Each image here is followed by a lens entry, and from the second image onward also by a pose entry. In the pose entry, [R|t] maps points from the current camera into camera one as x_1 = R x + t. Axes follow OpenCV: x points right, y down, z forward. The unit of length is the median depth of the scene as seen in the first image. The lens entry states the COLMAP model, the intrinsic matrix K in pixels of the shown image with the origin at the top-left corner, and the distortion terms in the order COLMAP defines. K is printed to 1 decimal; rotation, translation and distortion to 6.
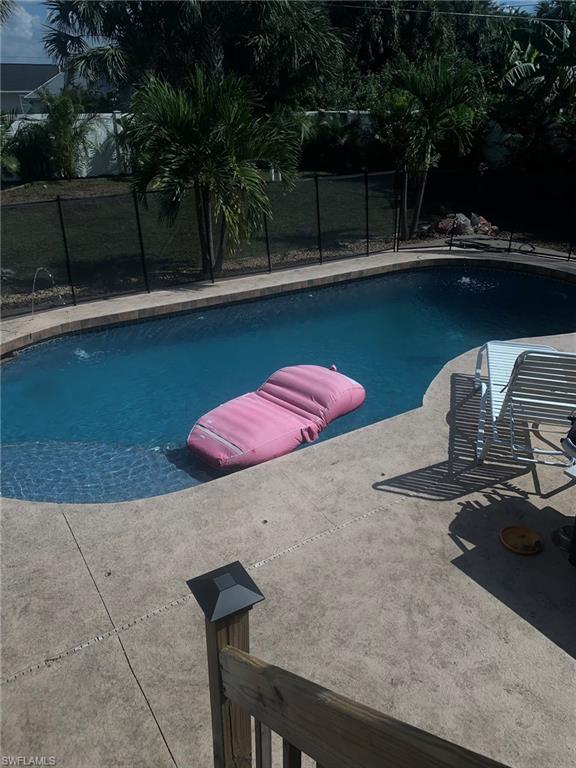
lens RADIAL K [[589.5, 0, 290.5], [0, 589.5, 380.1], [0, 0, 1]] dist [0.074143, -0.092550]
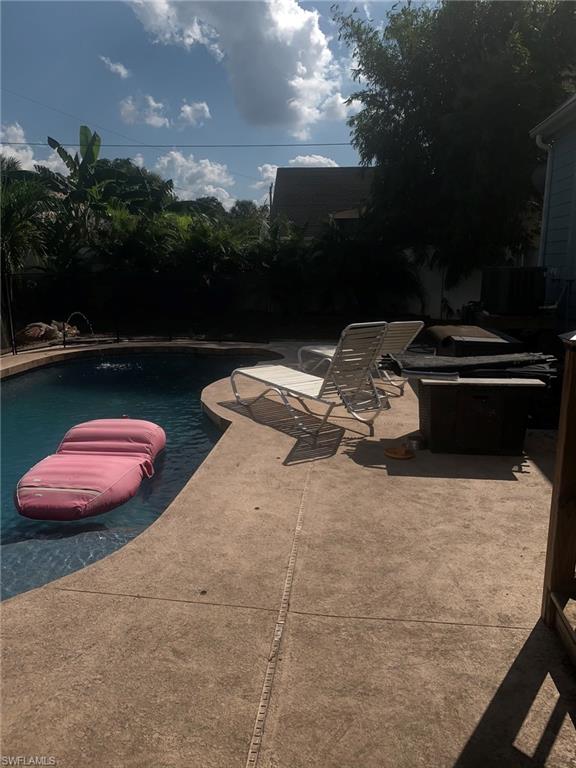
lens RADIAL K [[589.5, 0, 290.5], [0, 589.5, 380.1], [0, 0, 1]] dist [0.074143, -0.092550]
pose [[0.621821, -0.149599, 0.768738, -0.811653], [0.335138, 0.937999, -0.088550, 0.155116], [-0.707828, 0.312696, 0.633404, 0.276815]]
